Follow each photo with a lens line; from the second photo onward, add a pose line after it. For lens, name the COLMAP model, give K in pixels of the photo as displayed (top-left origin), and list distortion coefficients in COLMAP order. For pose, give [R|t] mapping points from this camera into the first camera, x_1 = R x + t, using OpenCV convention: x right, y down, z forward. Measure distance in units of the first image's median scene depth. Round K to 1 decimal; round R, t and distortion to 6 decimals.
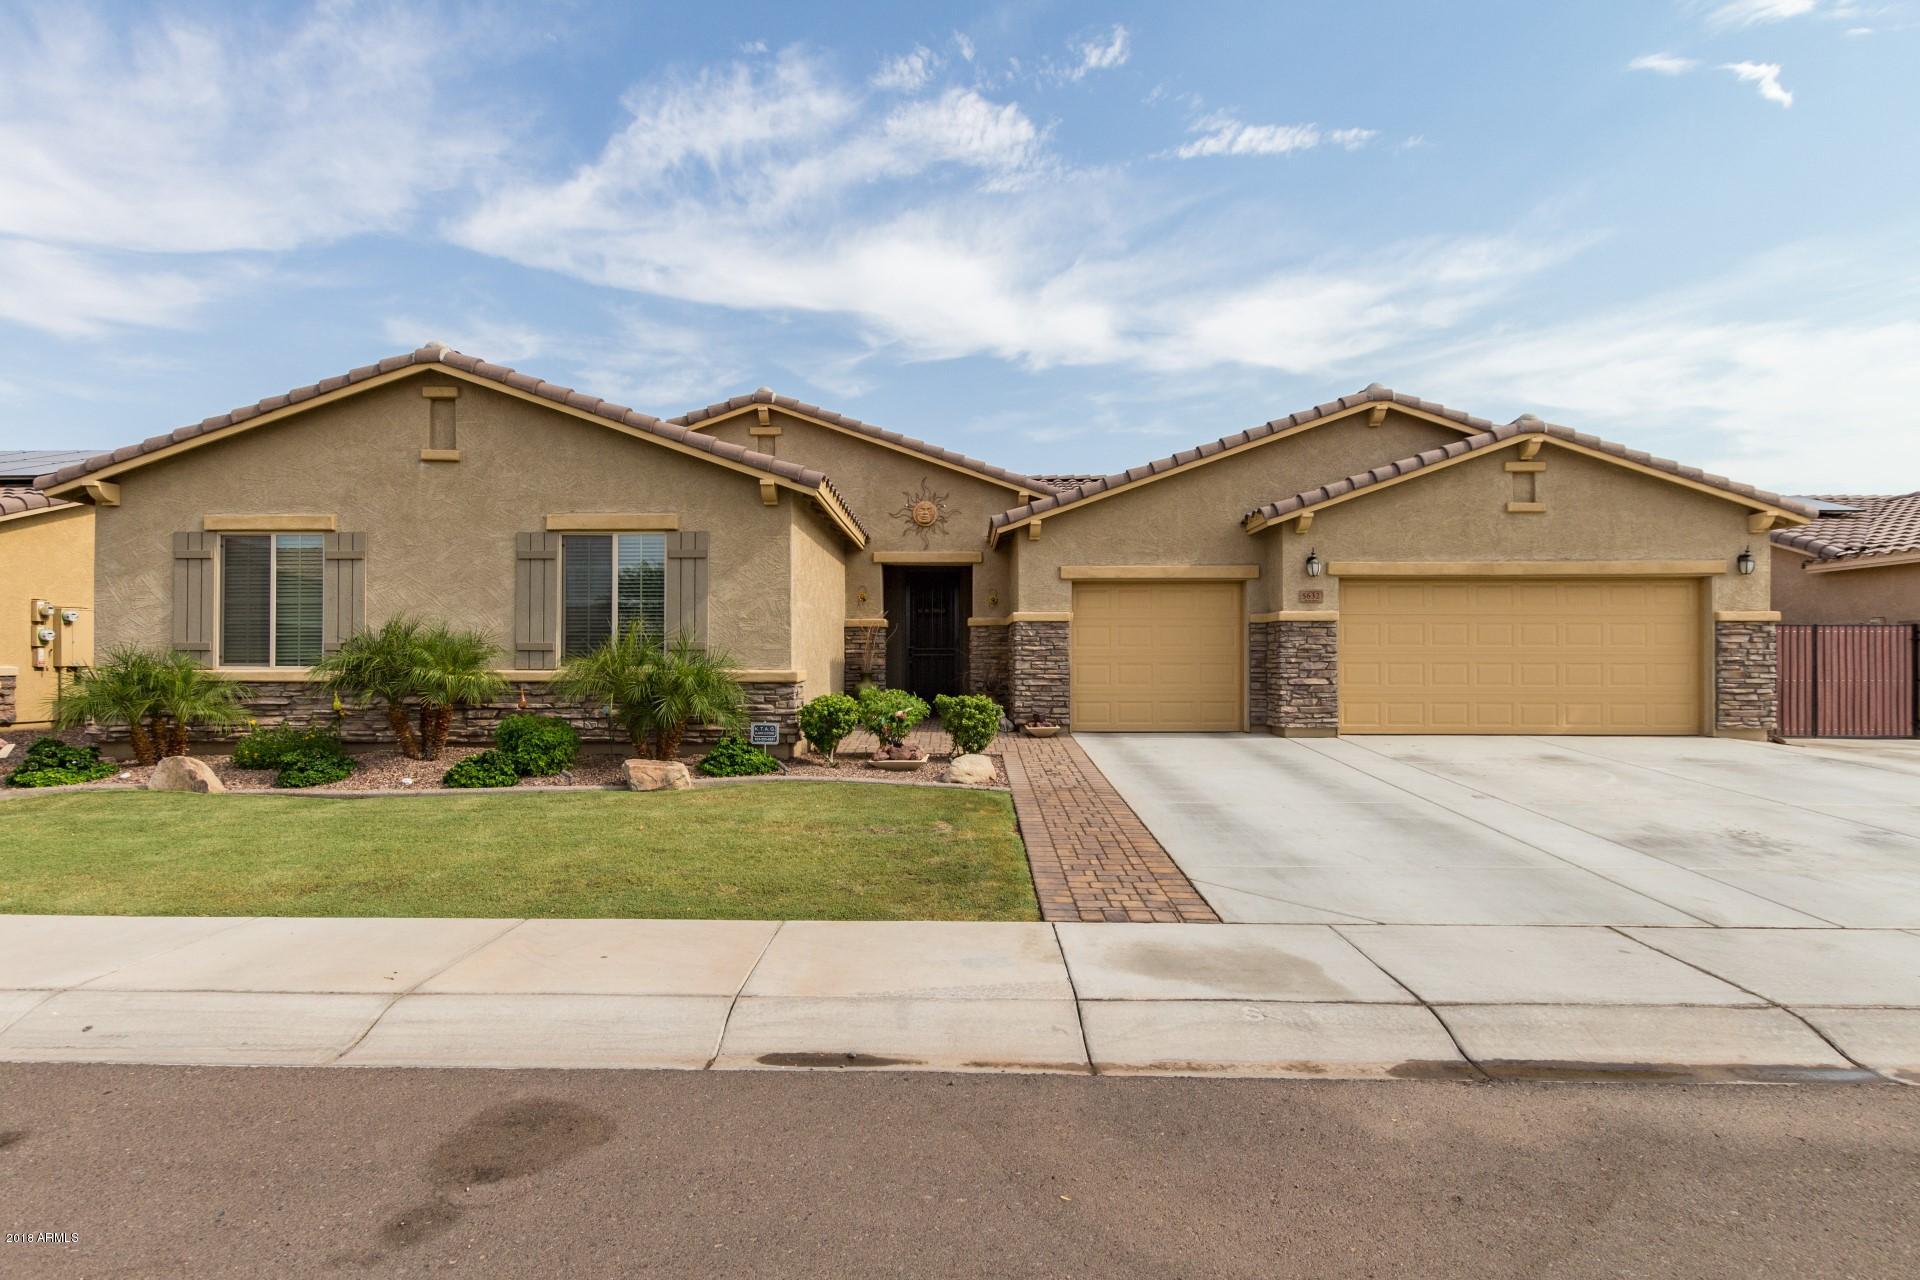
lens RADIAL K [[1000.4, 0, 959.8], [0, 1000.4, 644.6], [0, 0, 1]] dist [0.000292, 0.000713]
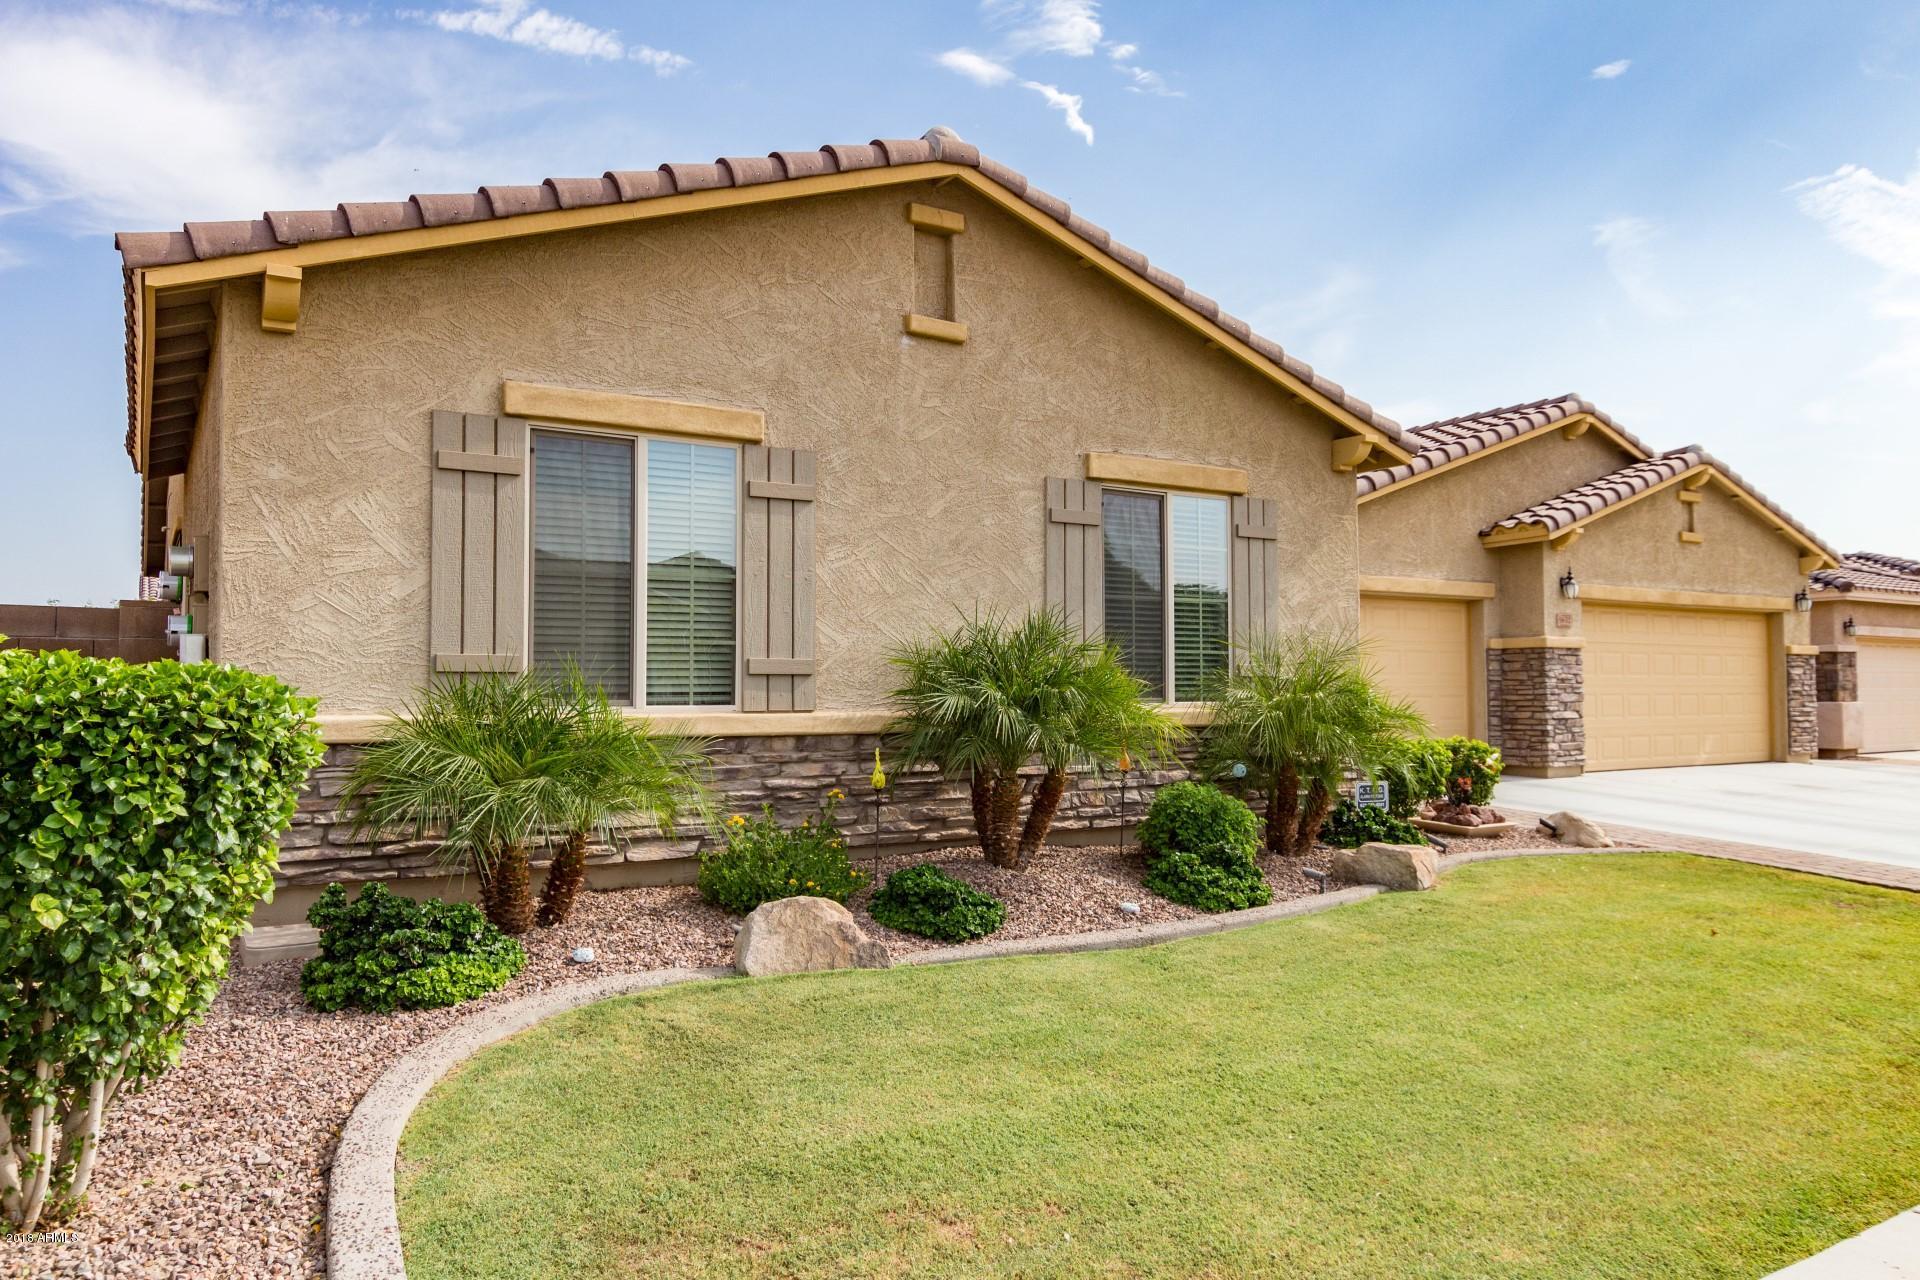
lens RADIAL K [[1287.4, 0, 959.1], [0, 1287.4, 635.7], [0, 0, 1]] dist [-0.004107, 0.001956]
pose [[0.843458, 0.021652, 0.536759, -0.889149], [-0.005005, 0.999461, -0.032452, 0.007060], [-0.537172, 0.024685, 0.843111, 0.384049]]
